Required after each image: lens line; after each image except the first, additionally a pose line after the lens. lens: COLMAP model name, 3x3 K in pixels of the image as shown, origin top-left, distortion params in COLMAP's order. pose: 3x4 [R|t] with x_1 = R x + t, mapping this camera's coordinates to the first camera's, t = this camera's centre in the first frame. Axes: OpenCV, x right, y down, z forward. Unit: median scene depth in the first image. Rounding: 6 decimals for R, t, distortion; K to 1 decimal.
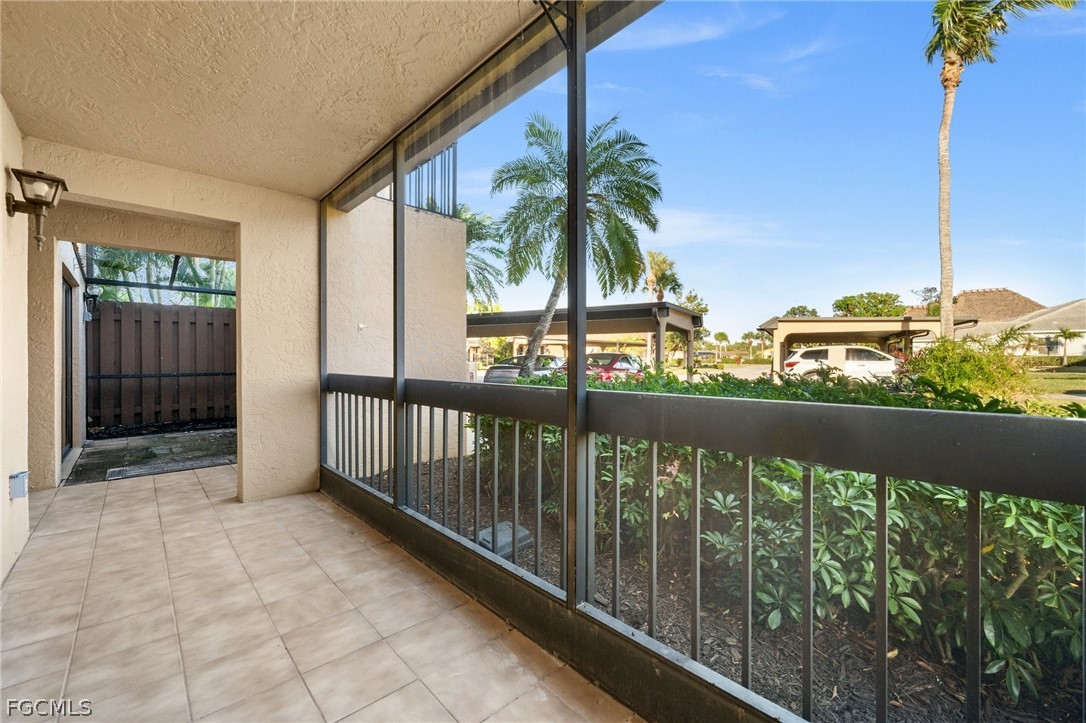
lens RADIAL K [[433.1, 0, 544.2], [0, 433.1, 358.3], [0, 0, 1]] dist [-0.003395, -0.000390]
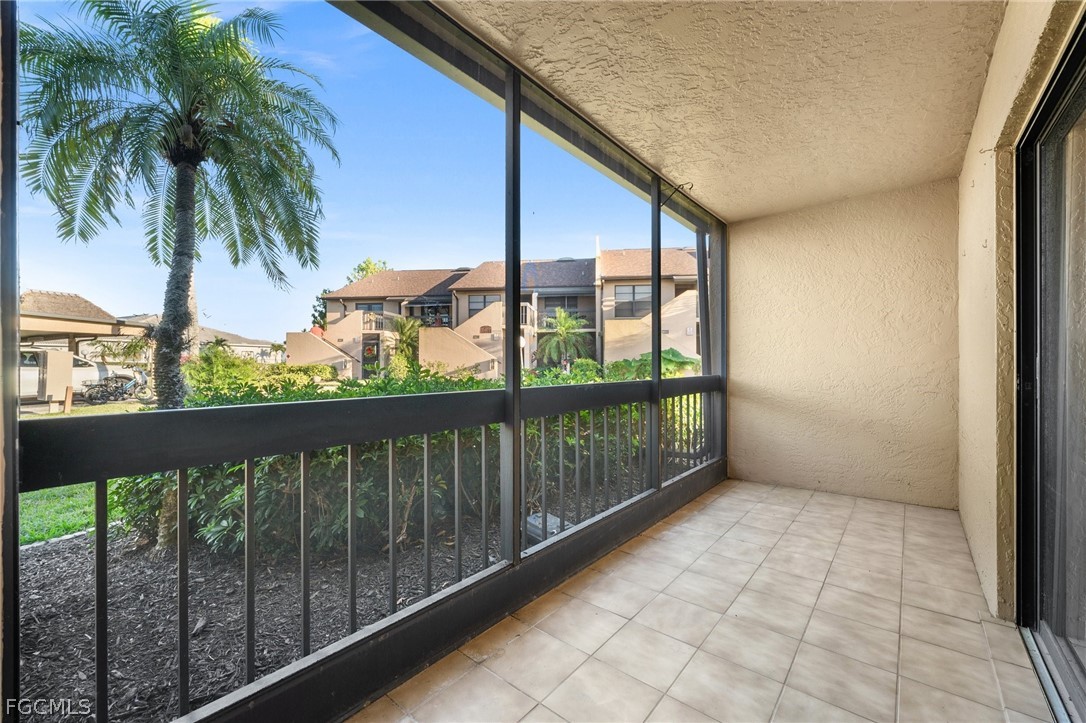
lens RADIAL K [[433.1, 0, 545.1], [0, 433.1, 365.6], [0, 0, 1]] dist [-0.003395, -0.000390]
pose [[-0.111515, -0.001840, 0.993761, -1.491497], [0.000684, 0.999998, 0.001929, 0.007207], [-0.993763, 0.000895, -0.111513, 1.420375]]
